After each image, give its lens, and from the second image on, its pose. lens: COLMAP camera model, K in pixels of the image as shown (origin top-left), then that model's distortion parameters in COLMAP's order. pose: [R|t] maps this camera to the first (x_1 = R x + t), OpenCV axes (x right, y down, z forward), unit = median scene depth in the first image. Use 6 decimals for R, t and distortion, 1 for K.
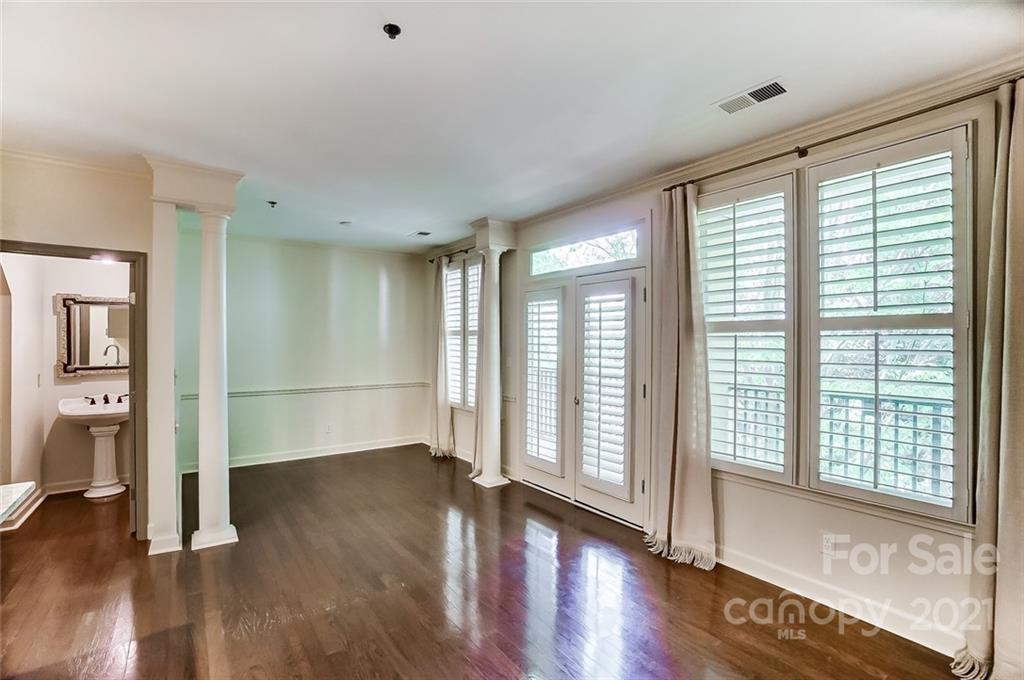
lens RADIAL K [[466.0, 0, 514.2], [0, 466.0, 344.0], [0, 0, 1]] dist [-0.059171, 0.020989]
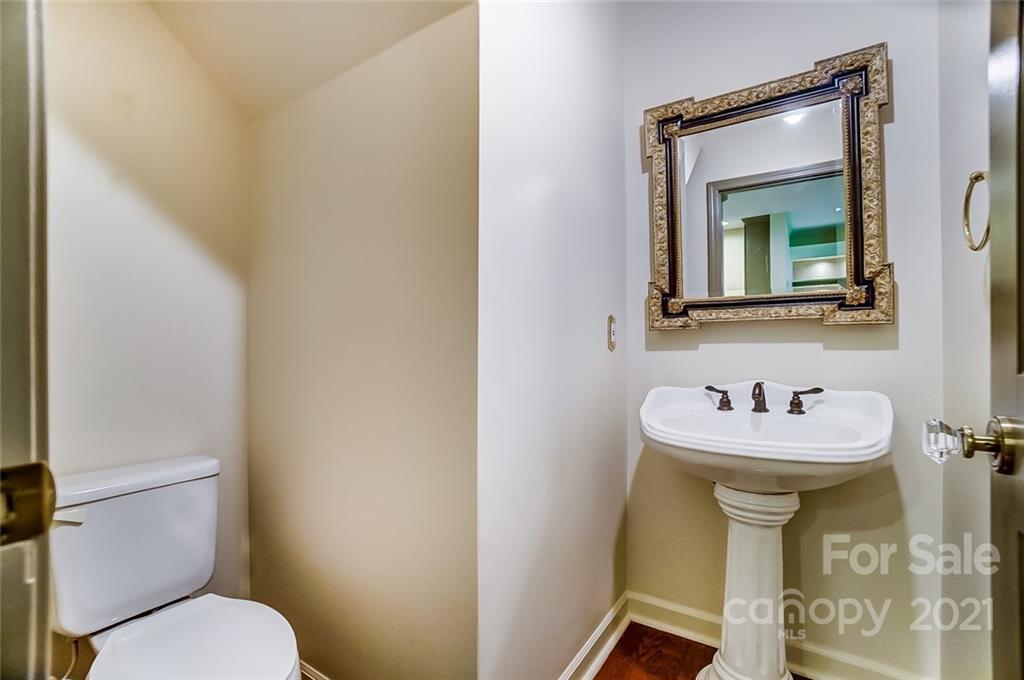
lens RADIAL K [[466.0, 0, 514.2], [0, 466.0, 344.0], [0, 0, 1]] dist [-0.059171, 0.020989]
pose [[0.354200, -0.006751, -0.935145, -0.682576], [0.000714, 0.999976, -0.006949, 0.089107], [0.935169, 0.001794, 0.354196, 0.742378]]
